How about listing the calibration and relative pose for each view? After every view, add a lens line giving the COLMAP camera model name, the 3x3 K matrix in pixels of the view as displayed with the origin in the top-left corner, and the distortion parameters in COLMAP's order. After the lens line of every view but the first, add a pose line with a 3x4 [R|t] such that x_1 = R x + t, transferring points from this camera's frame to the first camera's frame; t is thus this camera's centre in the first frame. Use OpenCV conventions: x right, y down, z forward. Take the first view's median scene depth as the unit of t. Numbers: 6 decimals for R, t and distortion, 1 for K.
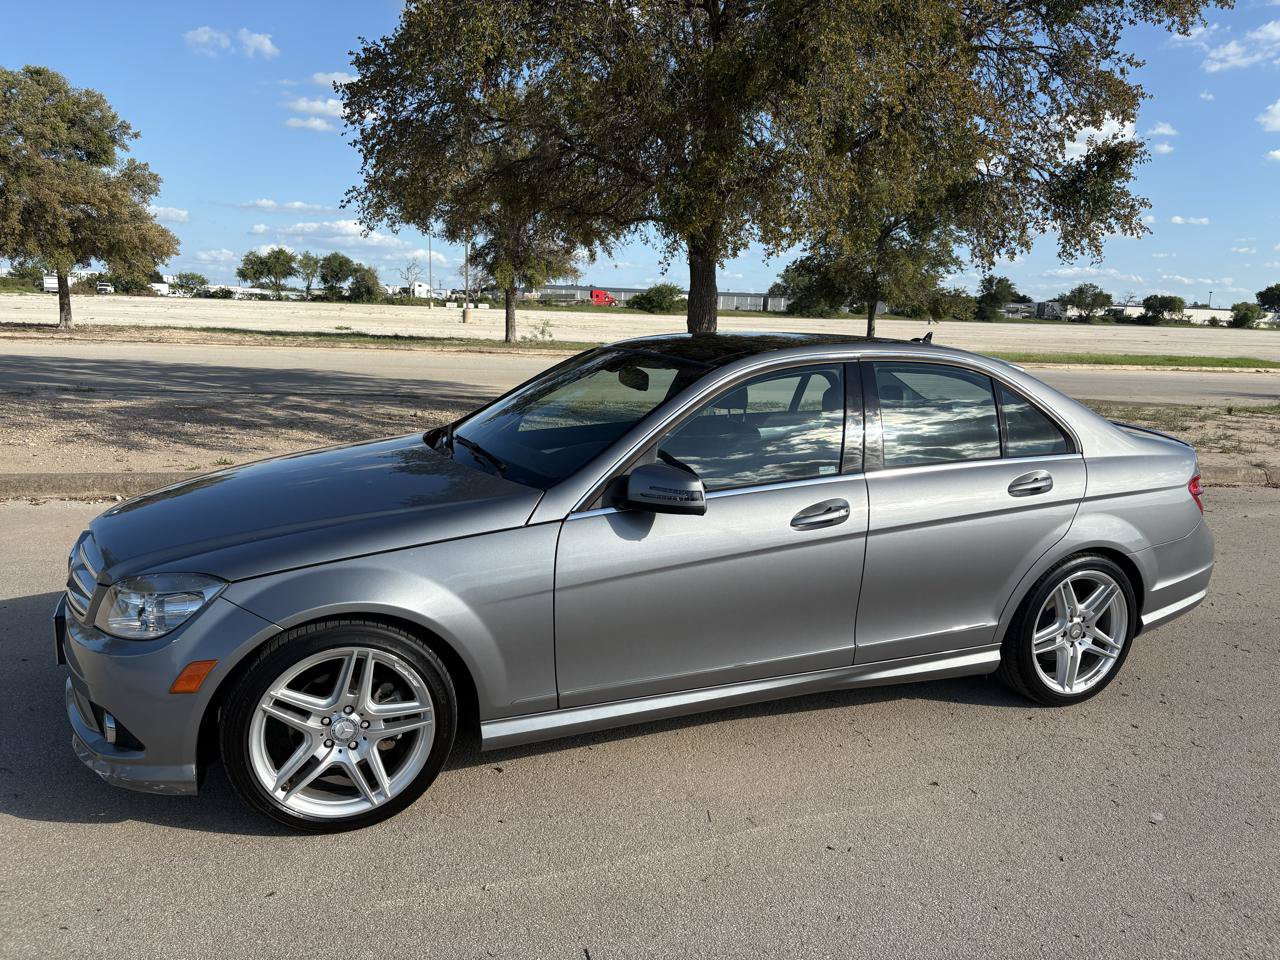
lens RADIAL K [[963.6, 0, 643.1], [0, 963.6, 485.0], [0, 0, 1]] dist [0.039412, -0.051765]
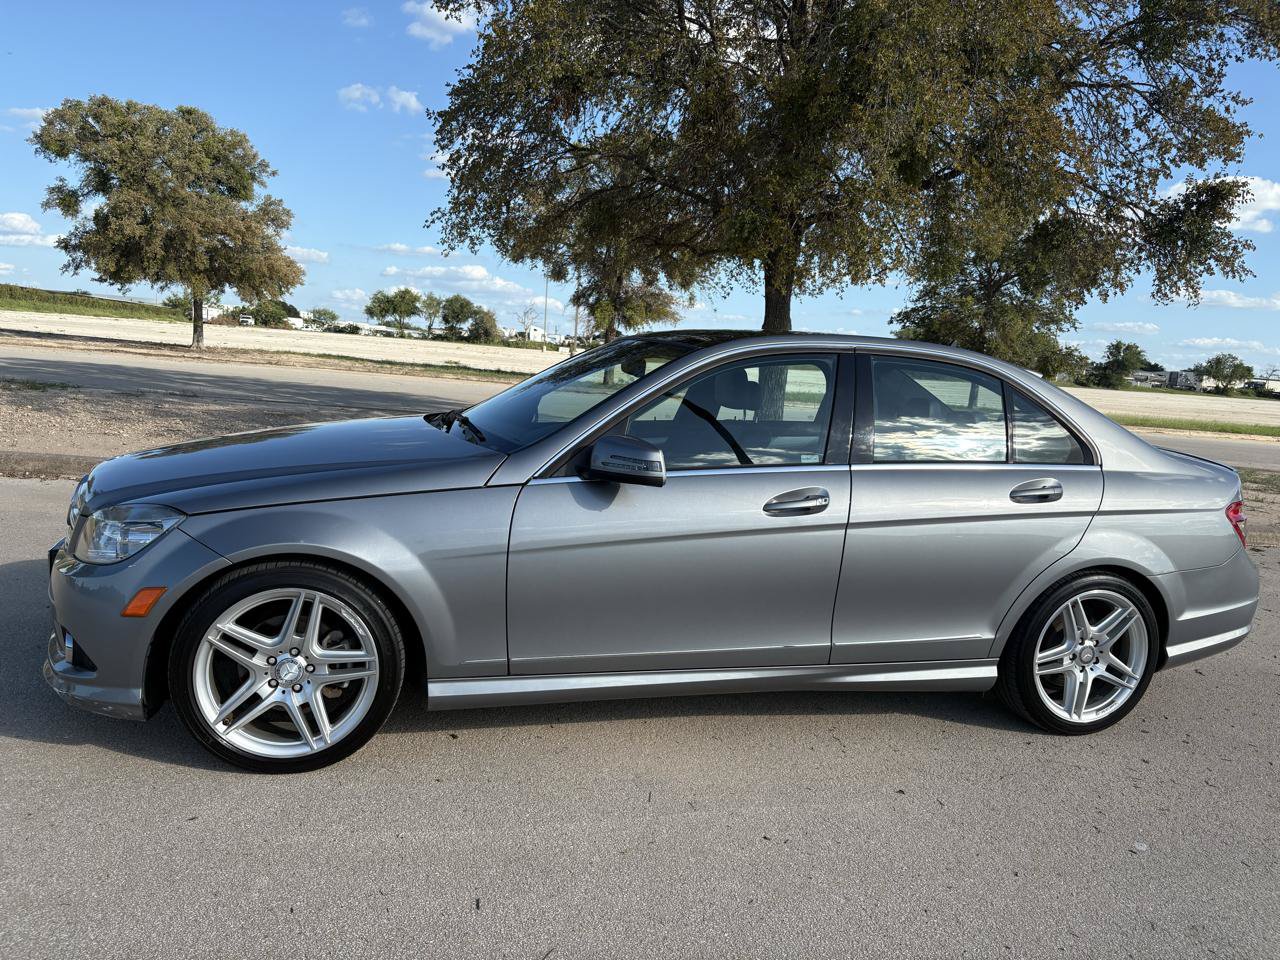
lens RADIAL K [[961.9, 0, 631.1], [0, 961.9, 483.5], [0, 0, 1]] dist [0.042769, -0.052574]
pose [[0.991531, 0.057009, -0.116688, 0.110501], [-0.062901, 0.996891, -0.047445, 0.057944], [0.113621, 0.054383, 0.992035, 0.014947]]
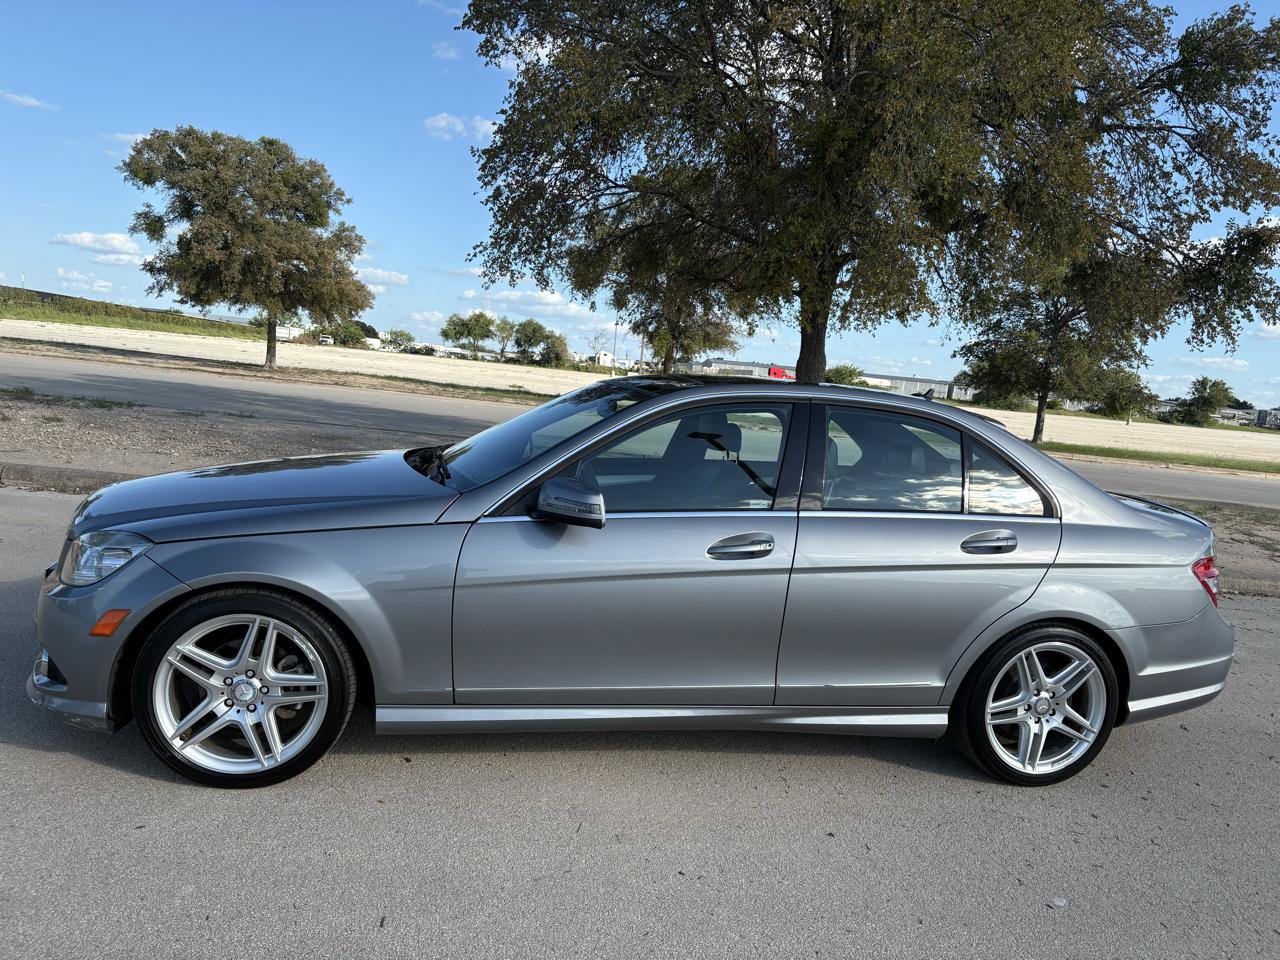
lens RADIAL K [[959.2, 0, 637.1], [0, 959.2, 483.1], [0, 0, 1]] dist [0.048143, -0.060307]
pose [[0.980303, 0.081037, -0.180106, 0.212964], [-0.094732, 0.993125, -0.068770, 0.037523], [0.173295, 0.084478, 0.981240, -0.004755]]
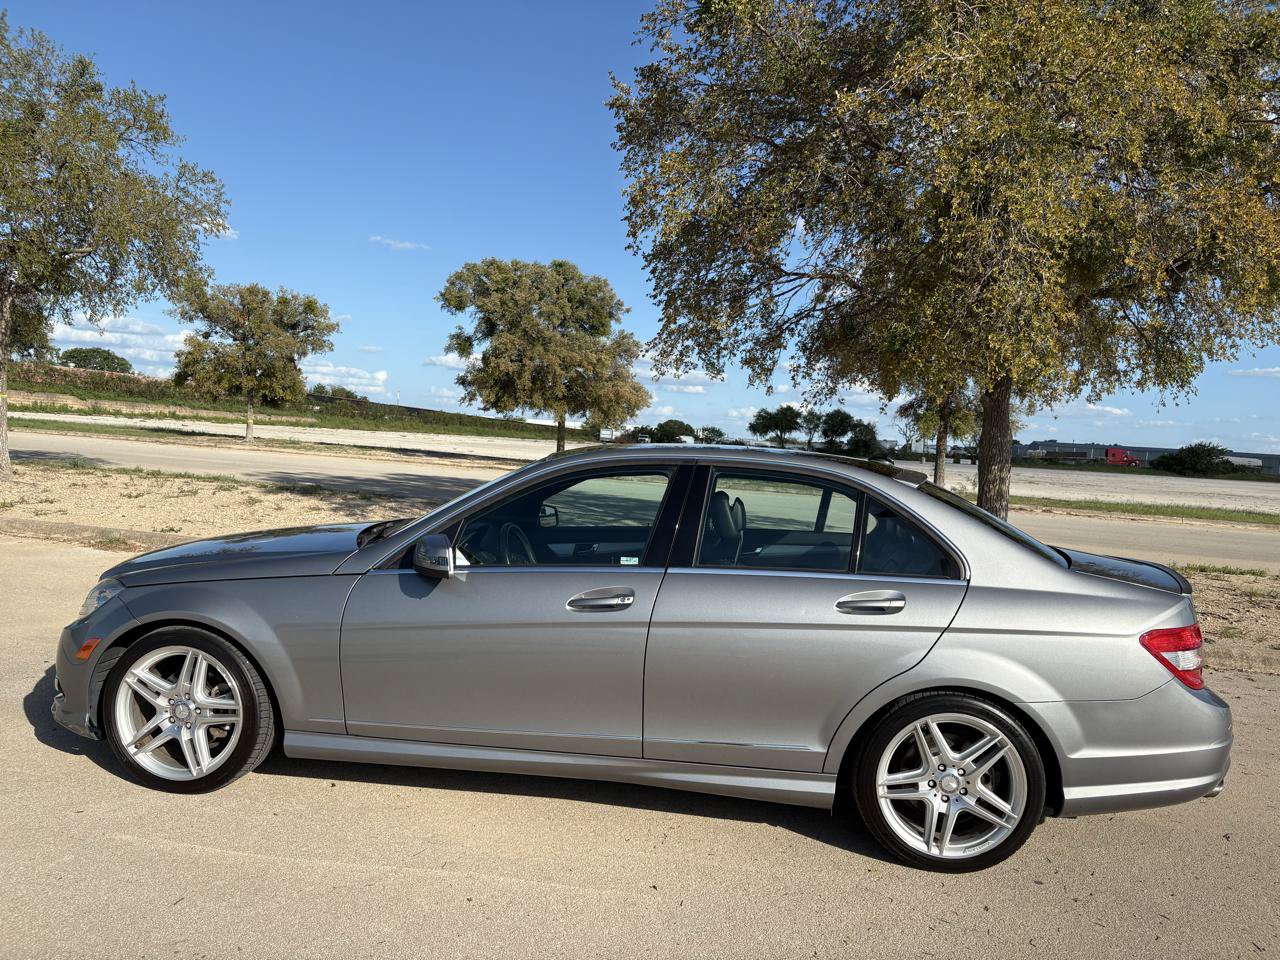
lens RADIAL K [[953.5, 0, 633.3], [0, 953.5, 485.7], [0, 0, 1]] dist [0.056433, -0.078312]
pose [[0.870953, 0.042413, -0.489533, 0.610908], [-0.118162, 0.985111, -0.124879, 0.028363], [0.476947, 0.166608, 0.862996, 0.075478]]
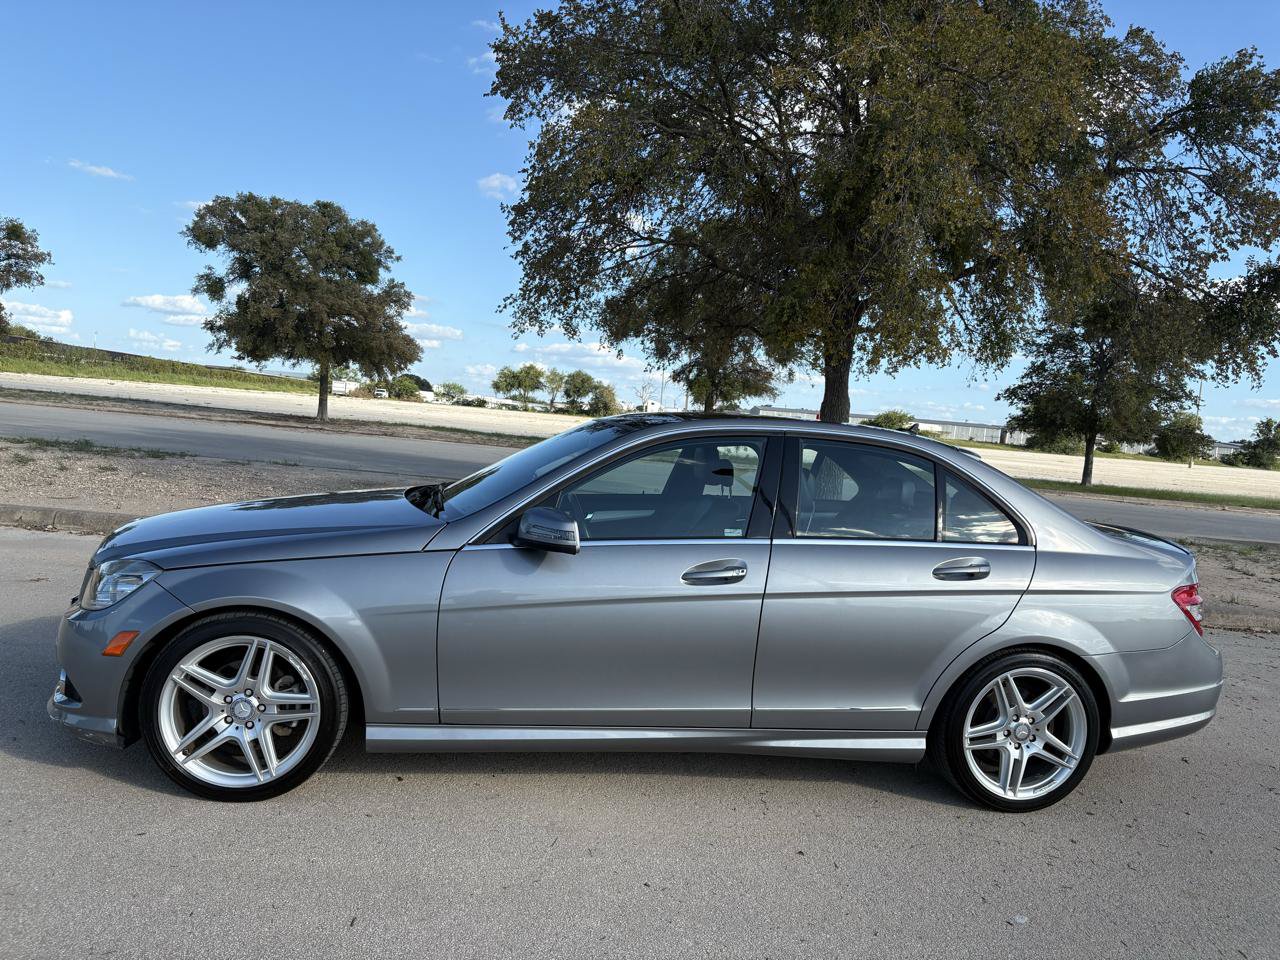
lens RADIAL K [[956.2, 0, 635.5], [0, 956.2, 477.7], [0, 0, 1]] dist [0.058023, -0.077513]
pose [[0.969907, 0.061368, -0.235614, 0.286595], [-0.091486, 0.988659, -0.119095, 0.051425], [0.225634, 0.137066, 0.964522, -0.033301]]
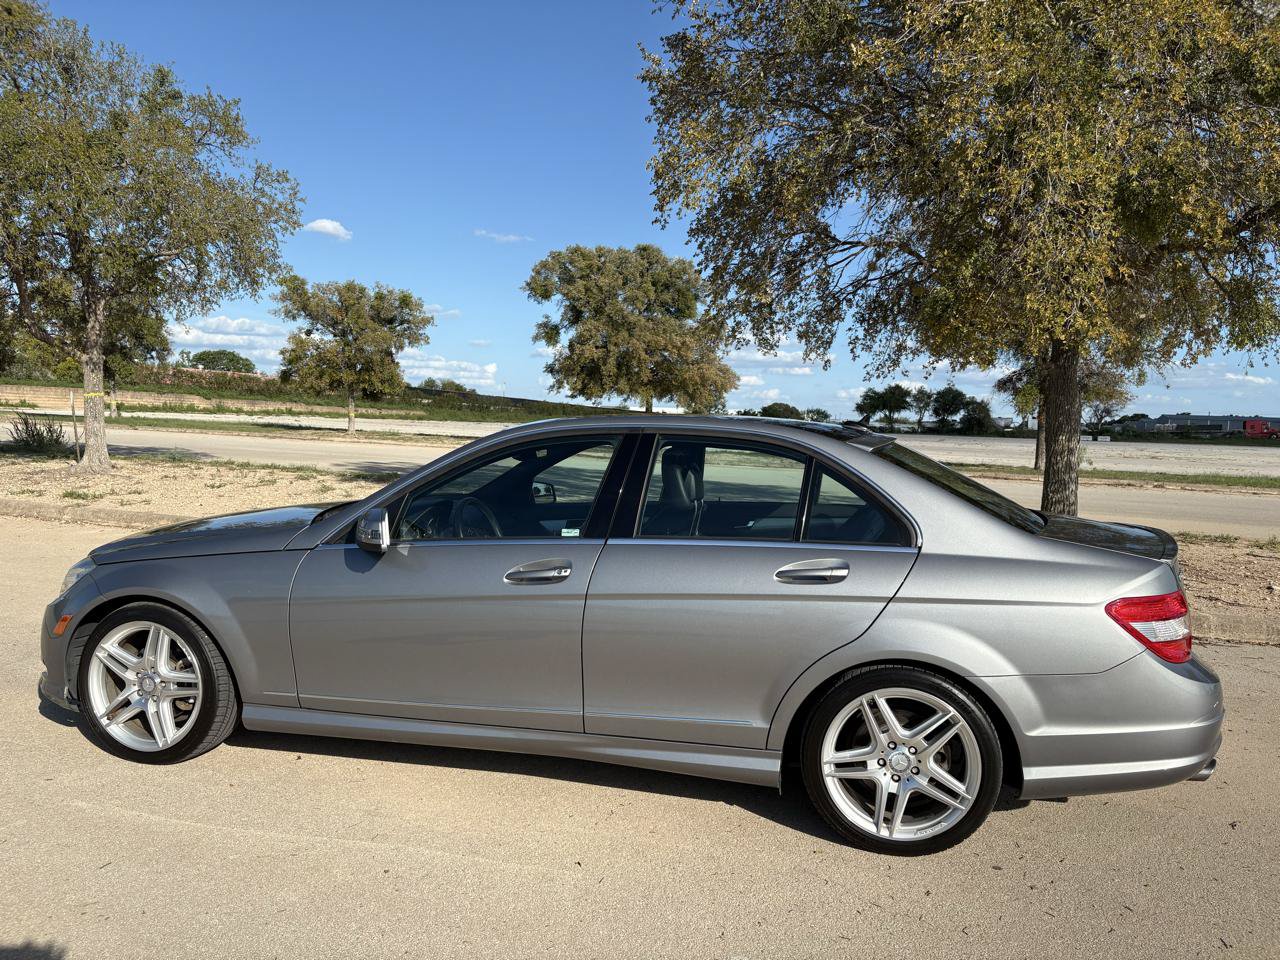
lens RADIAL K [[954.8, 0, 637.2], [0, 954.8, 483.2], [0, 0, 1]] dist [0.065599, -0.098991]
pose [[0.815180, 0.032228, -0.578311, 0.730485], [-0.110454, 0.988777, -0.100593, 0.023216], [0.568579, 0.145879, 0.809591, 0.177167]]
